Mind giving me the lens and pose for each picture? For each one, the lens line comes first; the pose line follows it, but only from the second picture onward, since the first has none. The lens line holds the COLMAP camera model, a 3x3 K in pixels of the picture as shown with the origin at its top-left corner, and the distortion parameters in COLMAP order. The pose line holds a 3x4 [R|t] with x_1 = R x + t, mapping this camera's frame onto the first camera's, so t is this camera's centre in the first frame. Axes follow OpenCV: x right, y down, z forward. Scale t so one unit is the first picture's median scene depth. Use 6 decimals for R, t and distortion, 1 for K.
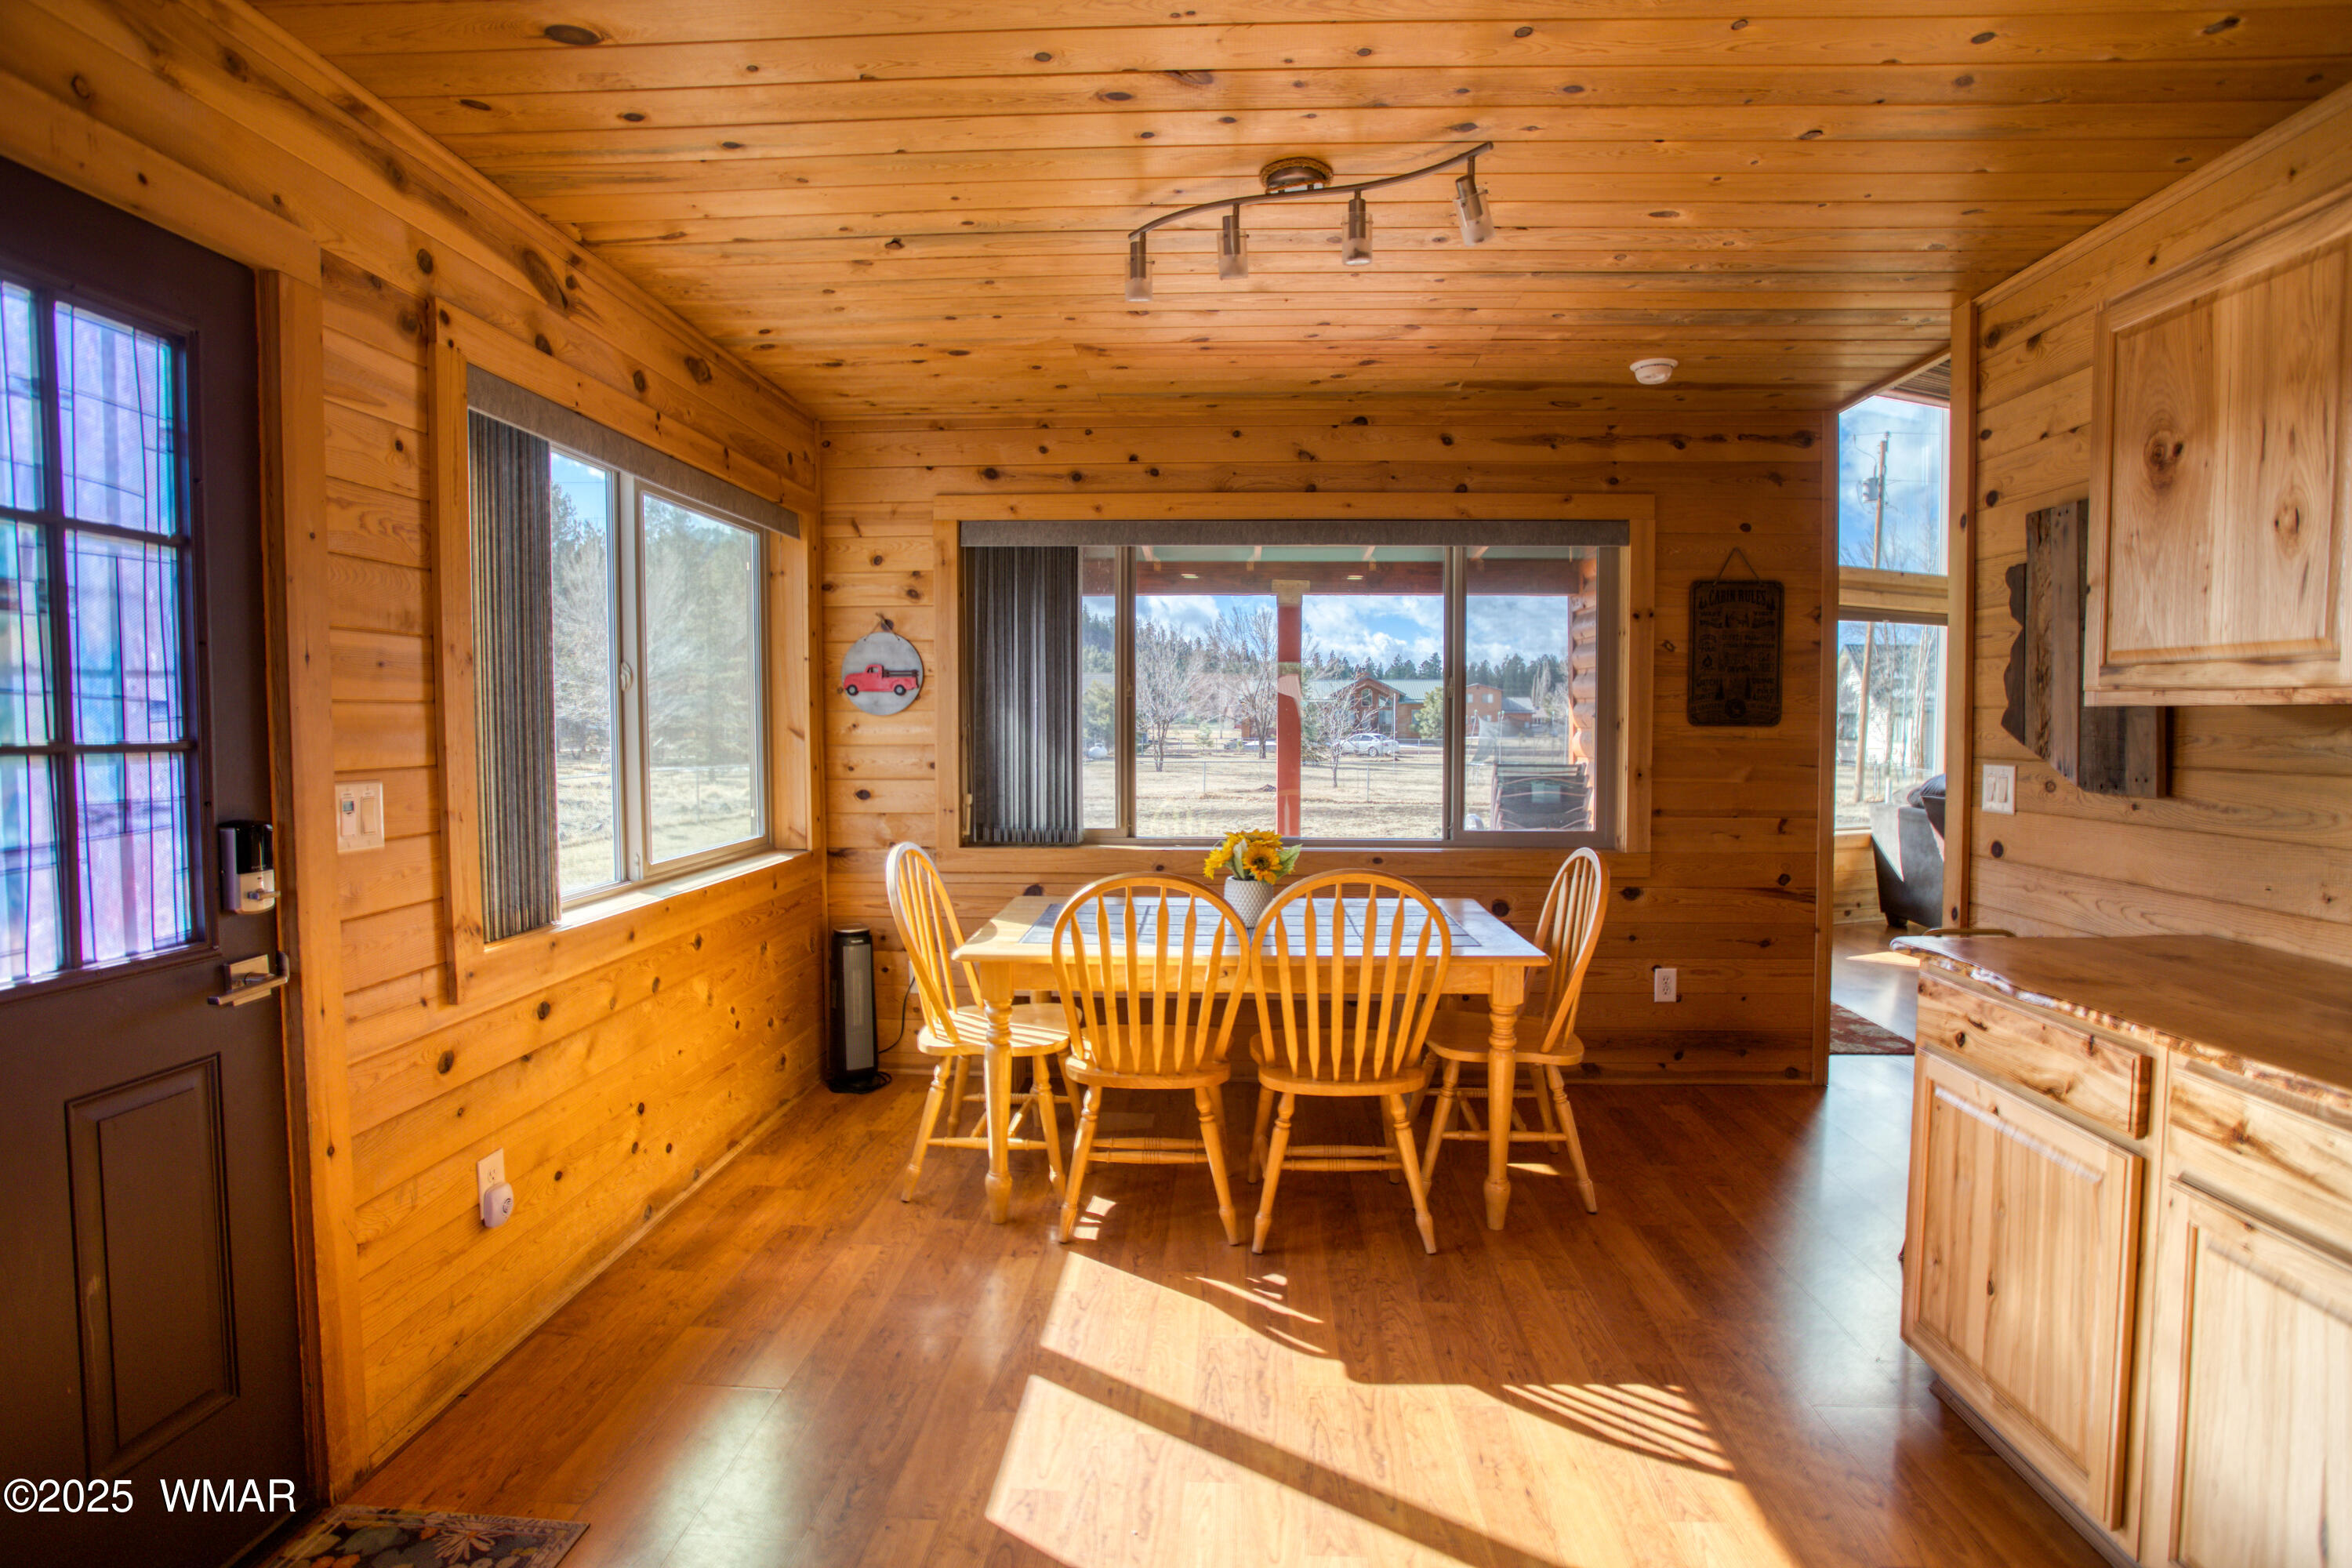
lens RADIAL K [[1170.4, 0, 1159.8], [0, 1170.4, 780.1], [0, 0, 1]] dist [-0.054564, 0.039200]
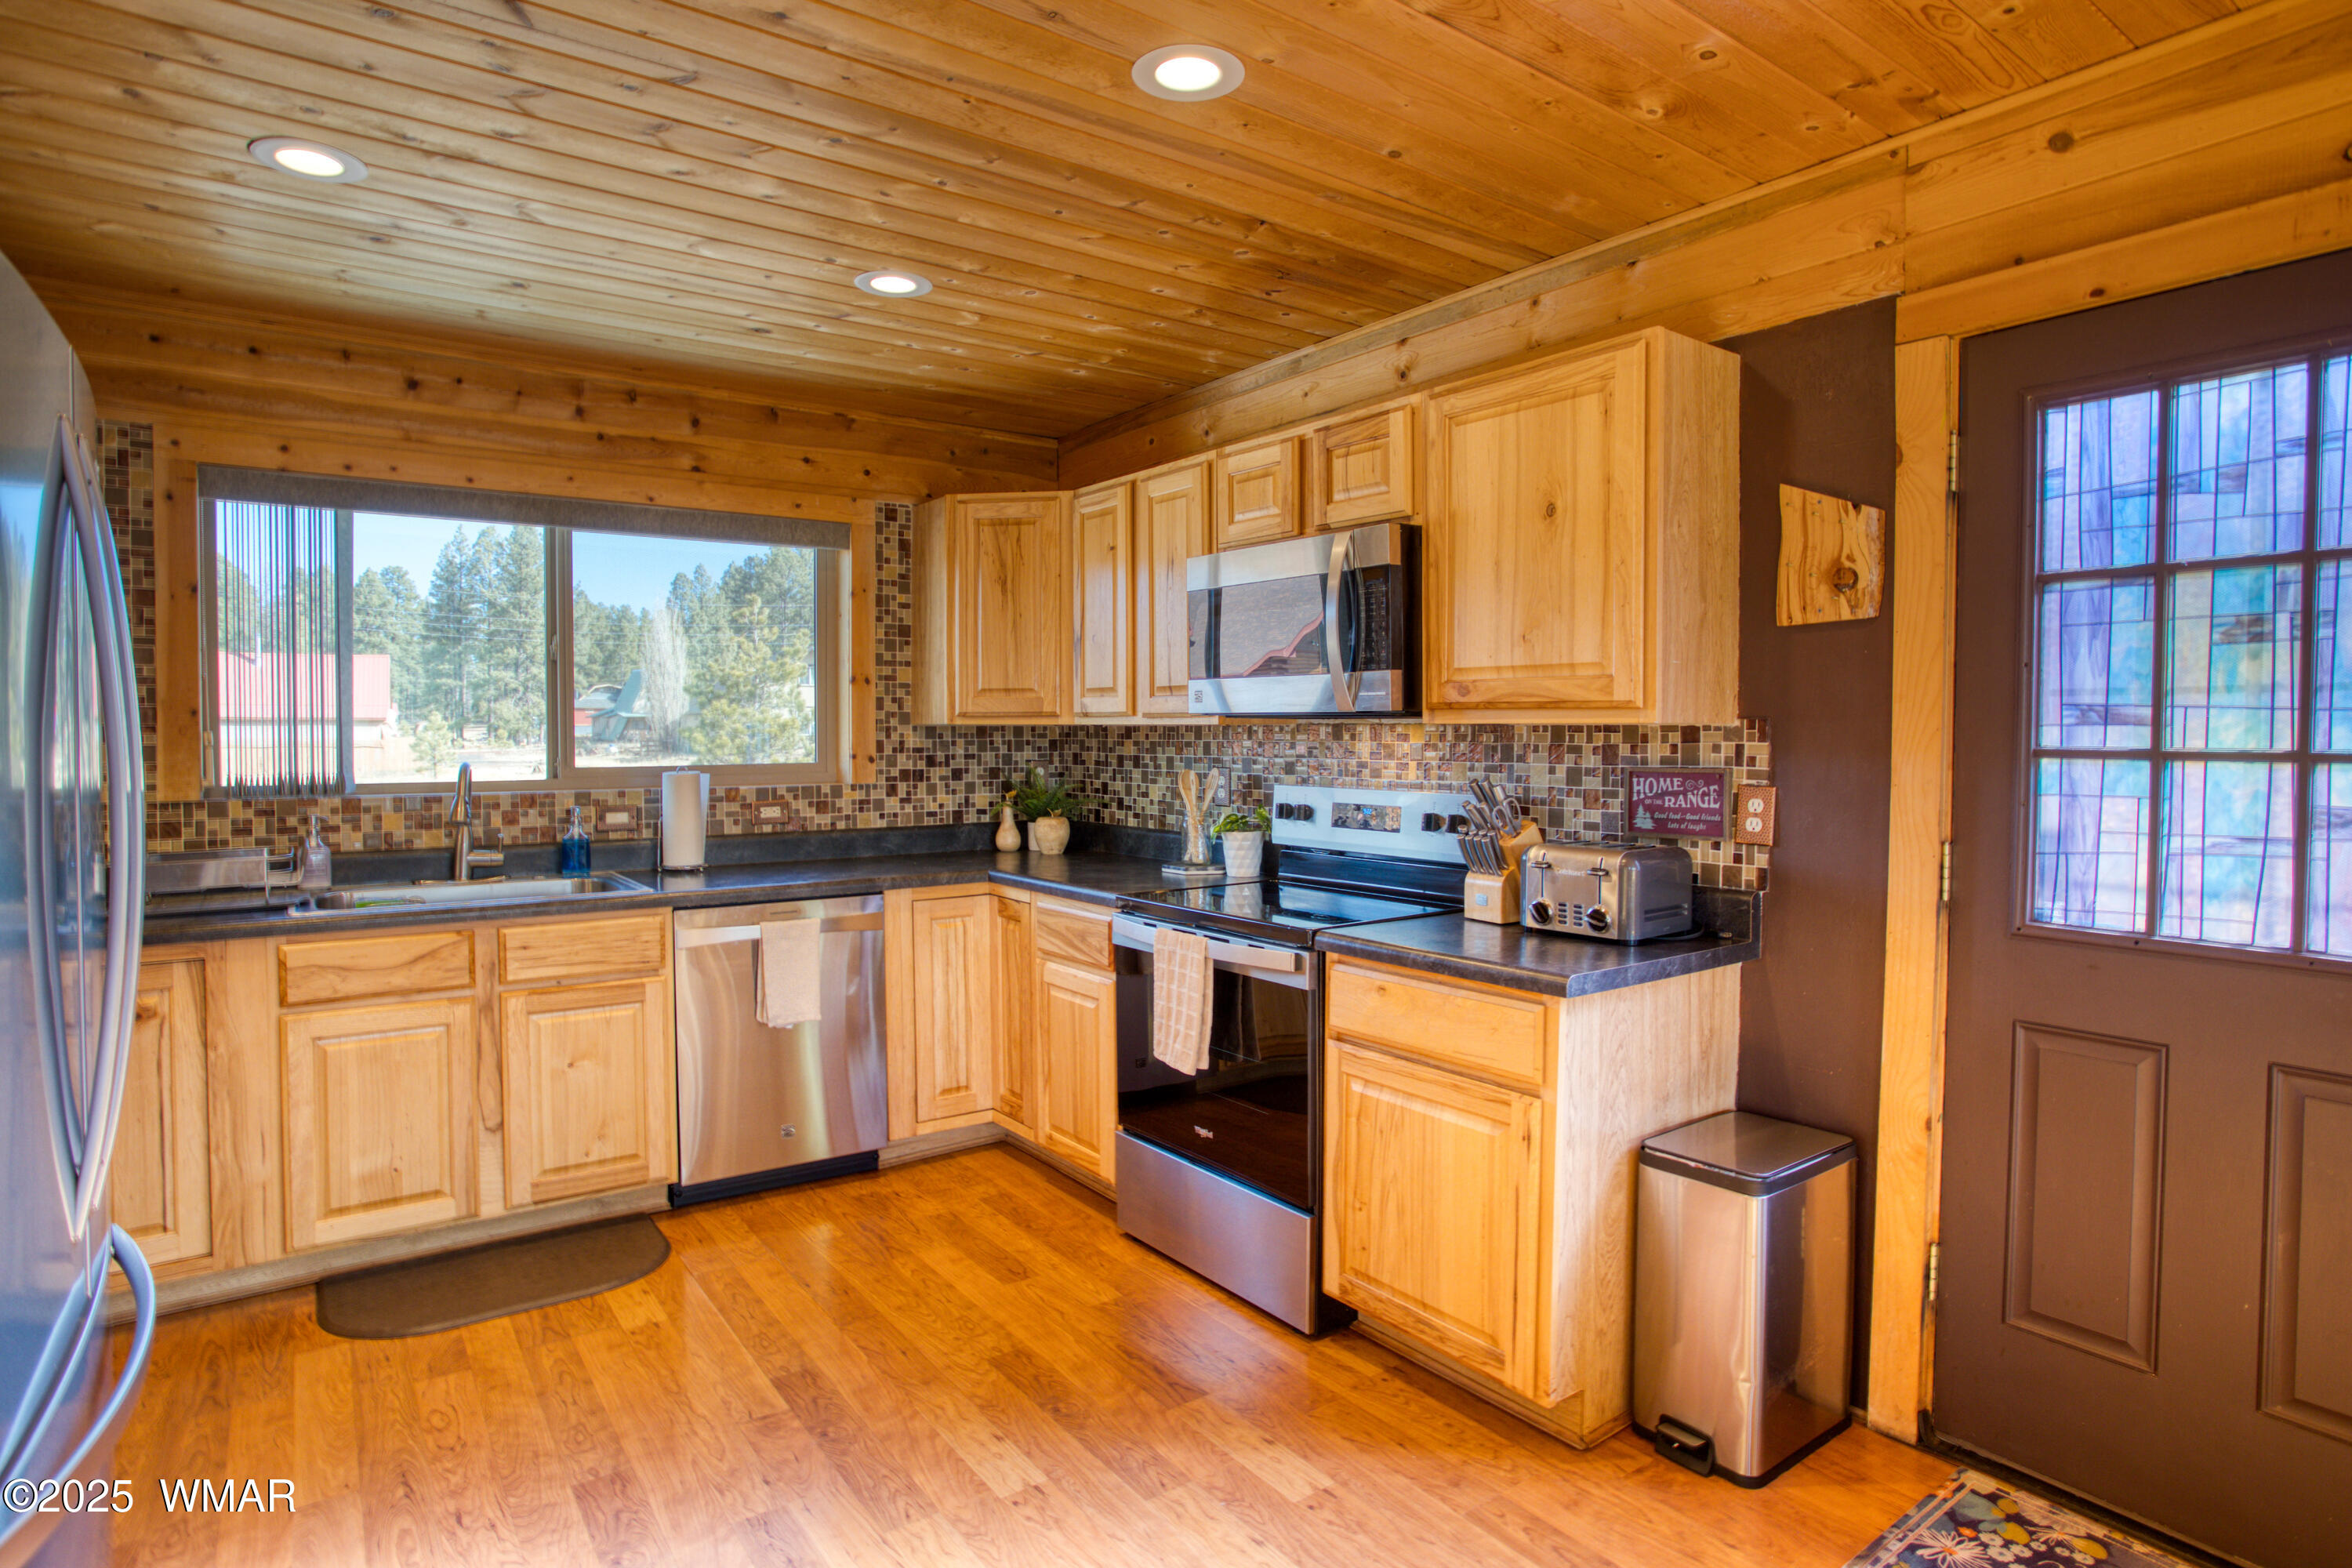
lens RADIAL K [[1337.4, 0, 1176.0], [0, 1337.4, 784.0], [0, 0, 1]] dist [-0.002940, -0.000428]
pose [[-0.760888, 0.020235, -0.648568, 0.681185], [-0.039716, 0.996187, 0.077675, -0.052688], [0.647667, 0.084860, -0.757183, 1.170011]]
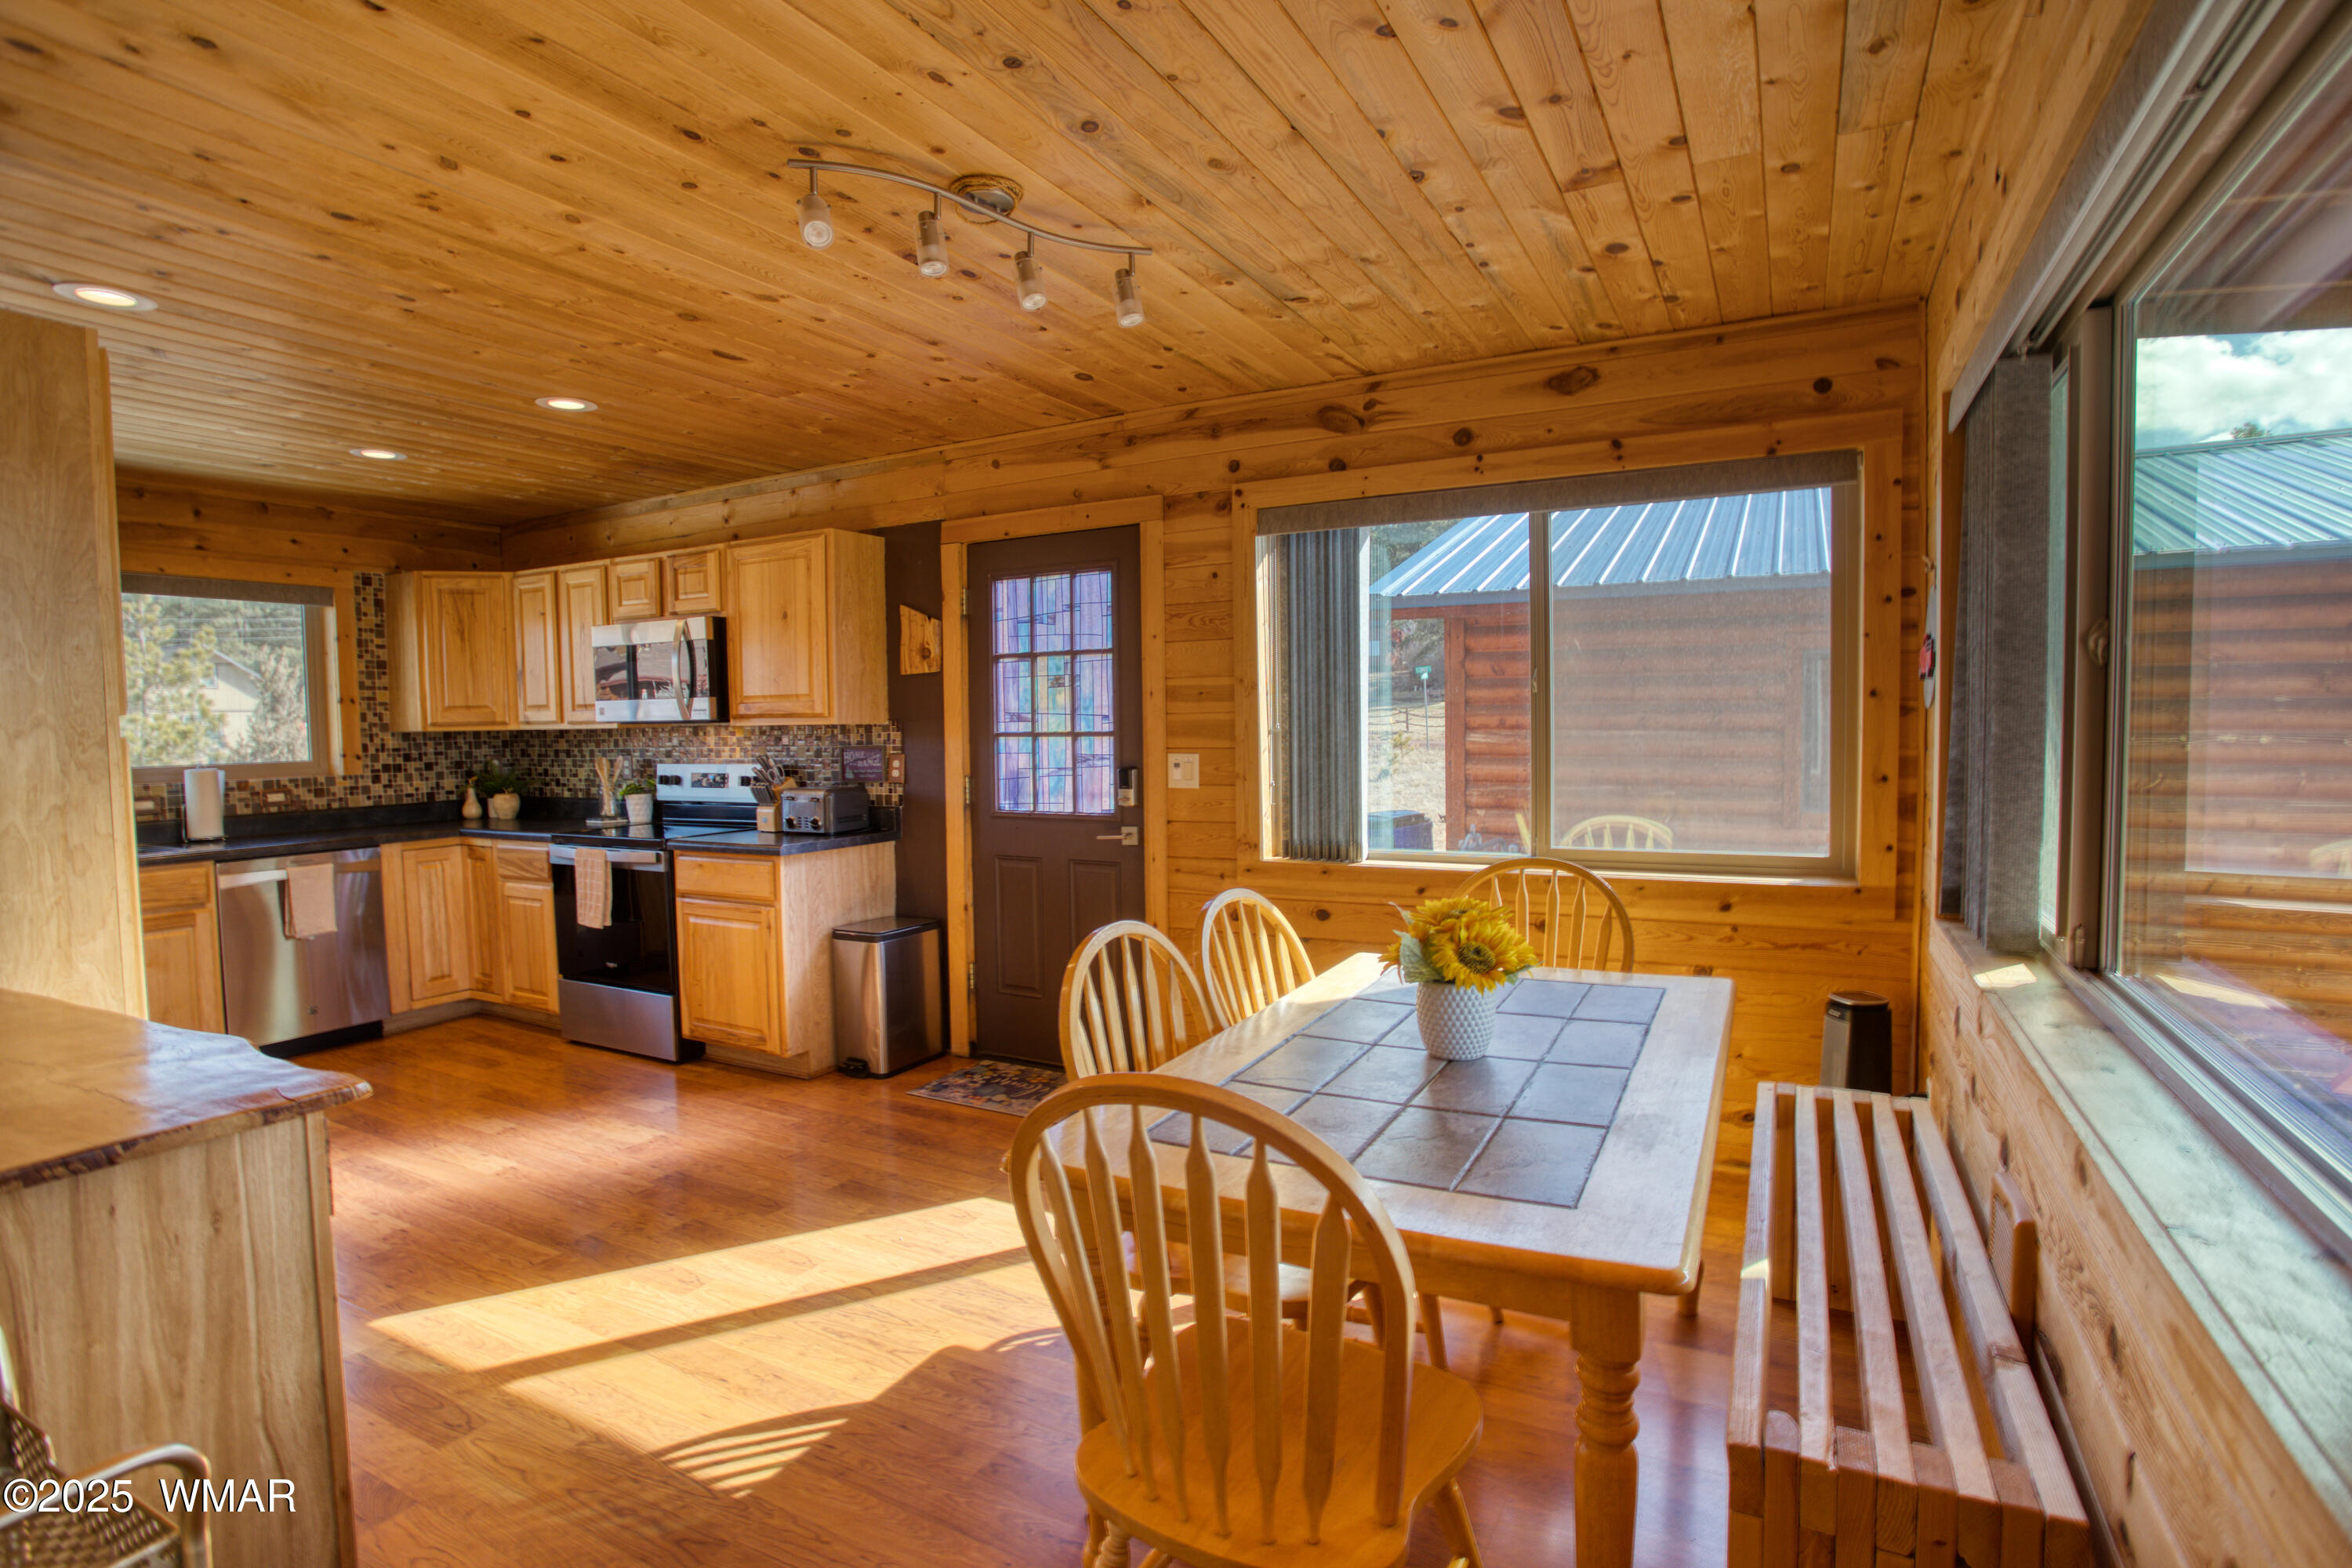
lens RADIAL K [[1170.4, 0, 1159.8], [0, 1170.4, 780.1], [0, 0, 1]] dist [-0.054564, 0.039200]
pose [[-0.427840, 0.048595, -0.902547, 1.396343], [-0.033806, 0.996995, 0.069705, -0.109237], [0.903222, 0.060334, -0.424911, 2.196449]]
